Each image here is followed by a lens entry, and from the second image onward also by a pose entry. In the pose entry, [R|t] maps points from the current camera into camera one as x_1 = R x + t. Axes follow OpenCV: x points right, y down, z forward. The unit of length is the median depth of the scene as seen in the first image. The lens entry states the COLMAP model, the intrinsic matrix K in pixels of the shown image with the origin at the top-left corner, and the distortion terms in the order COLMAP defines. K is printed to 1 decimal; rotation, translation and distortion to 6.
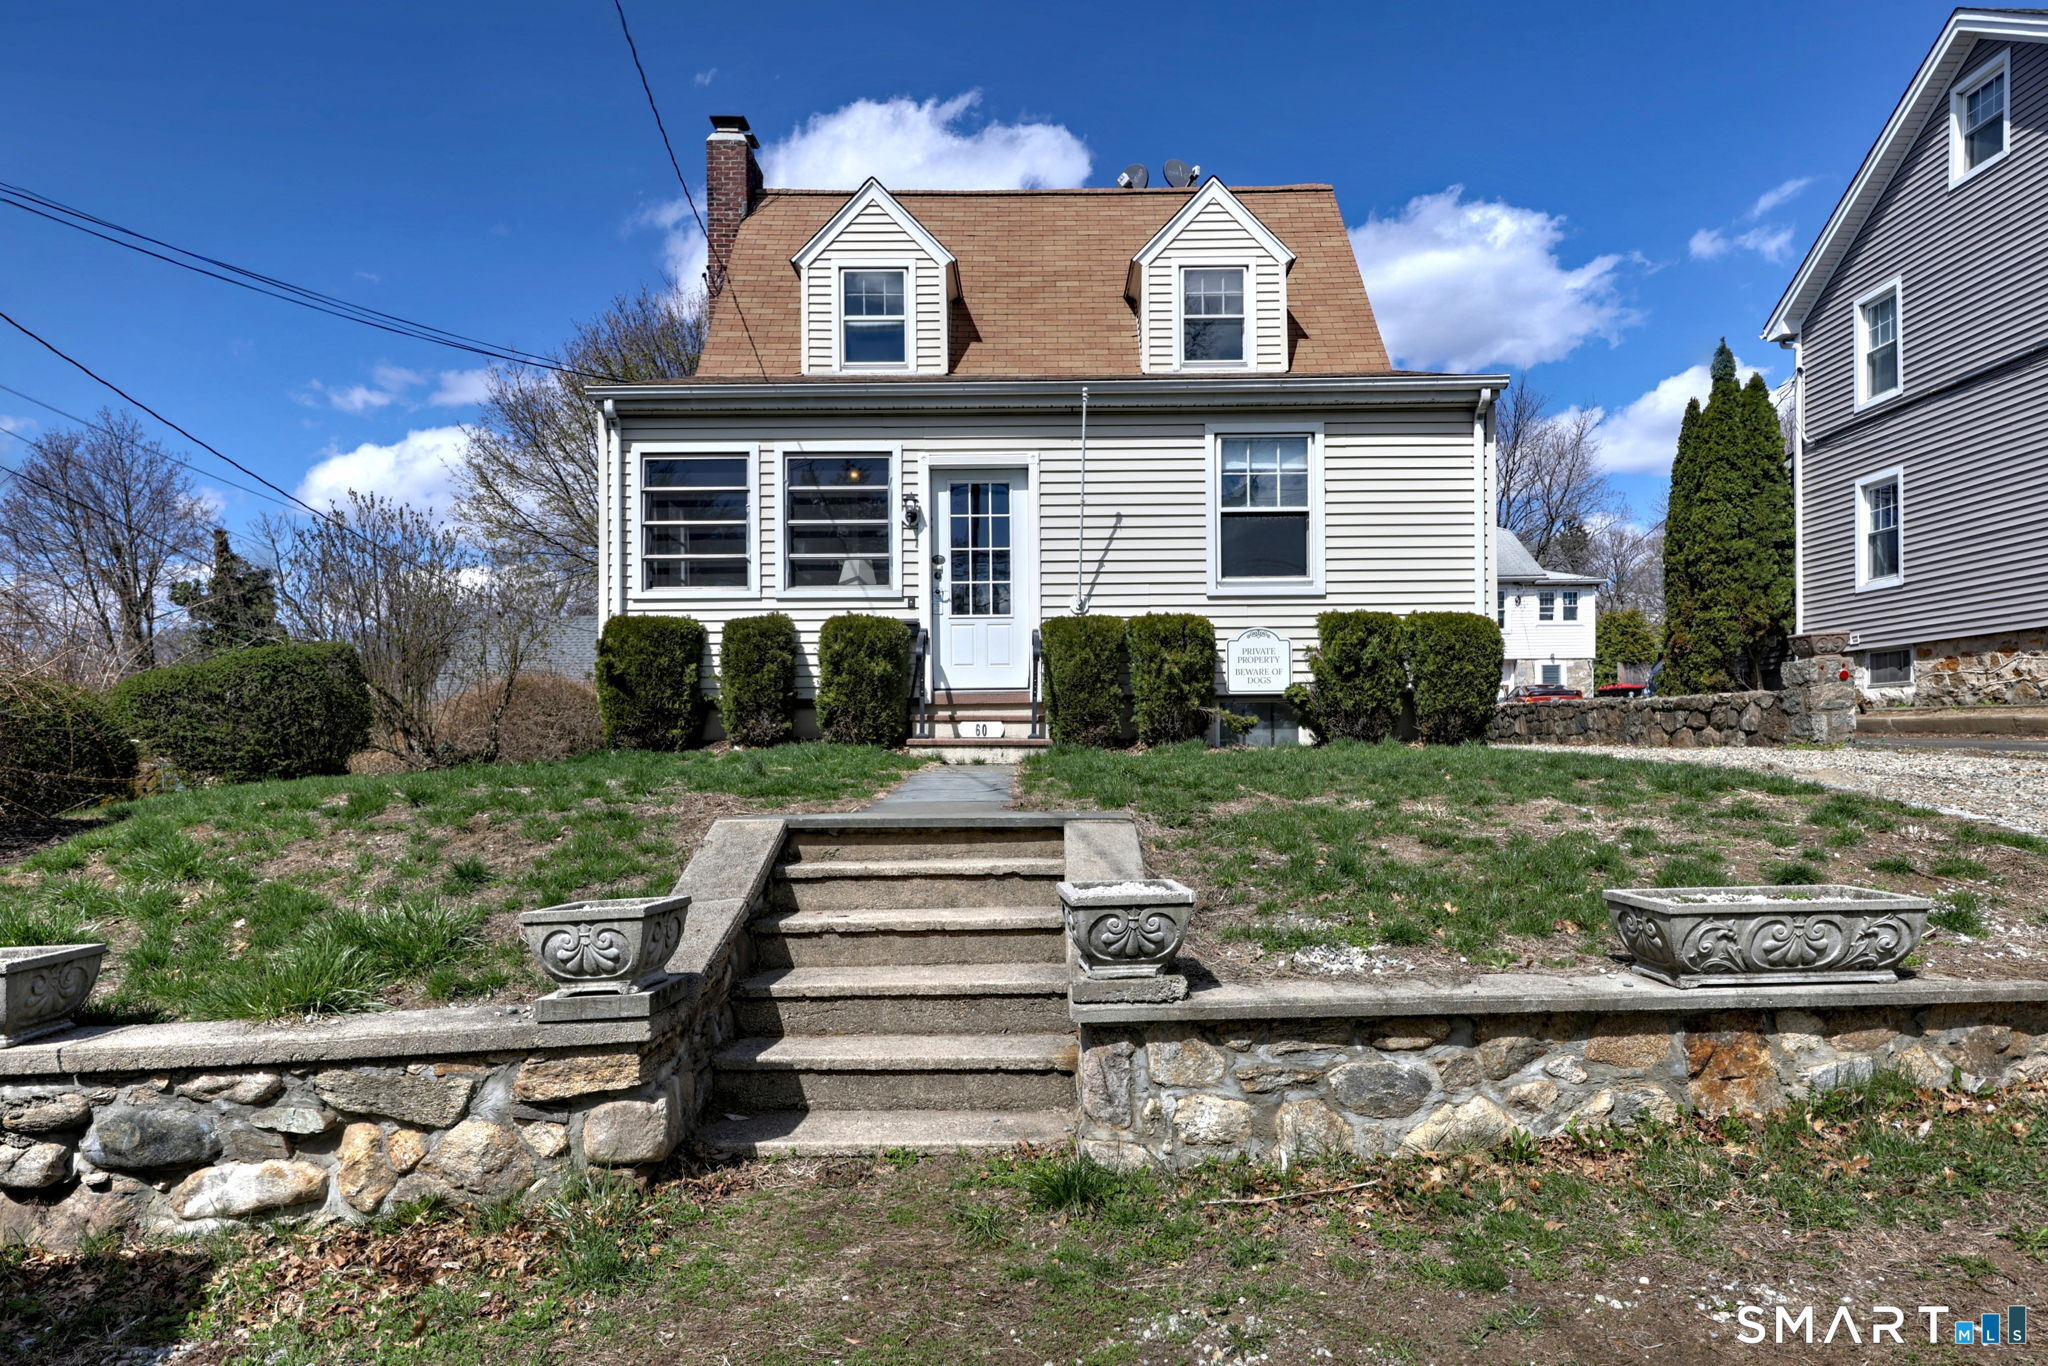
lens RADIAL K [[1174.4, 0, 1026.0], [0, 1174.4, 725.9], [0, 0, 1]] dist [0.016524, 0.000723]
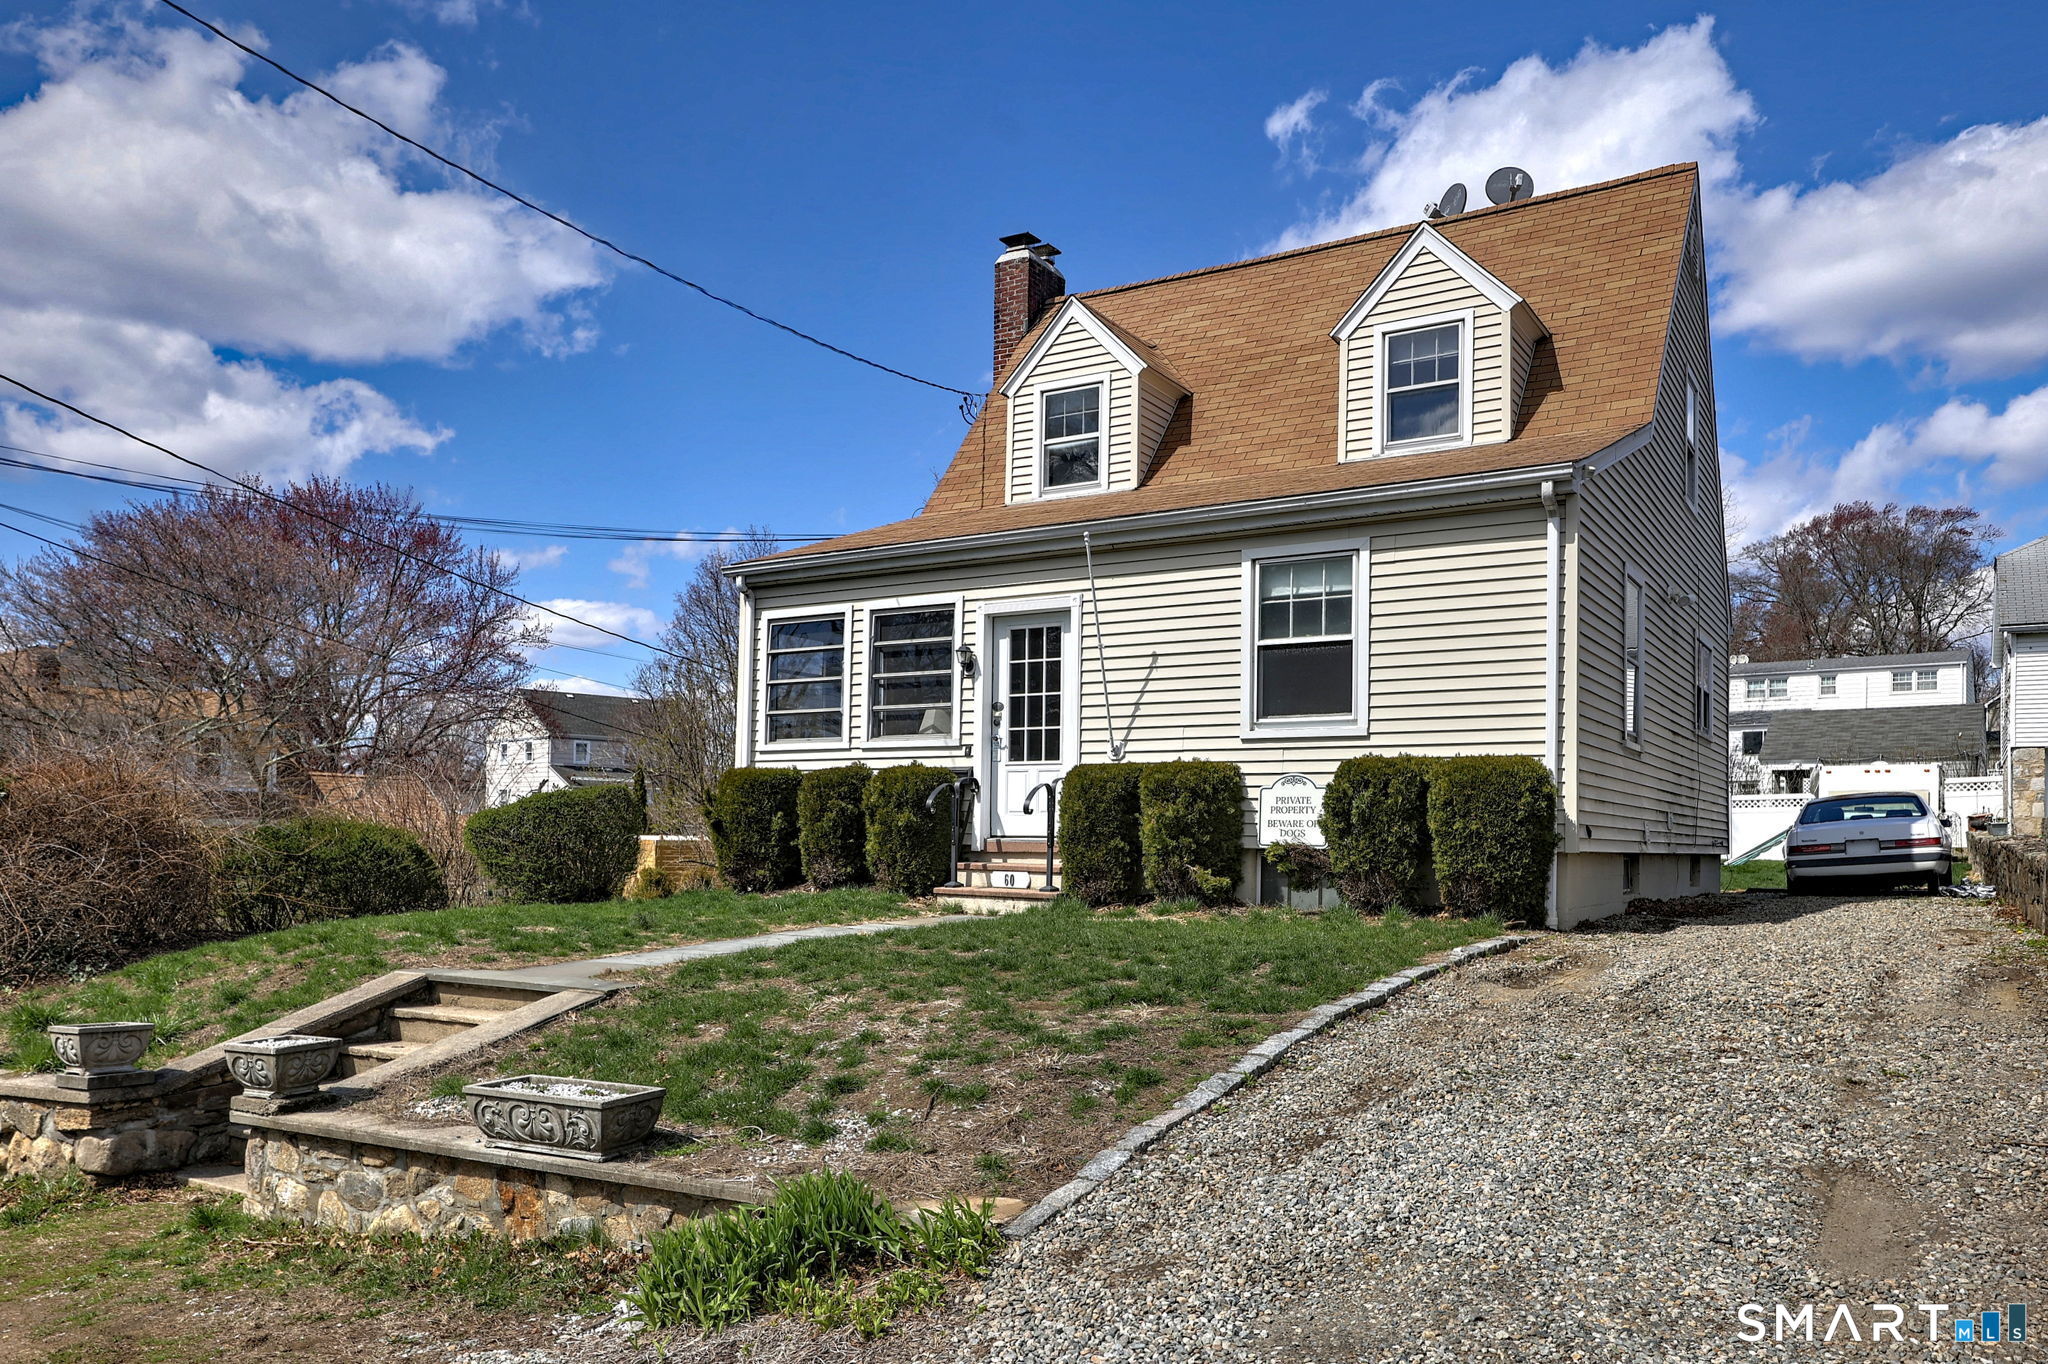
lens RADIAL K [[1455.2, 0, 1024.9], [0, 1455.2, 788.3], [0, 0, 1]] dist [0.017179, 0.000069]
pose [[0.854022, 0.000443, -0.520236, 0.597900], [-0.009032, 0.999862, -0.013975, -0.055362], [0.520158, 0.016634, 0.853908, -0.046709]]
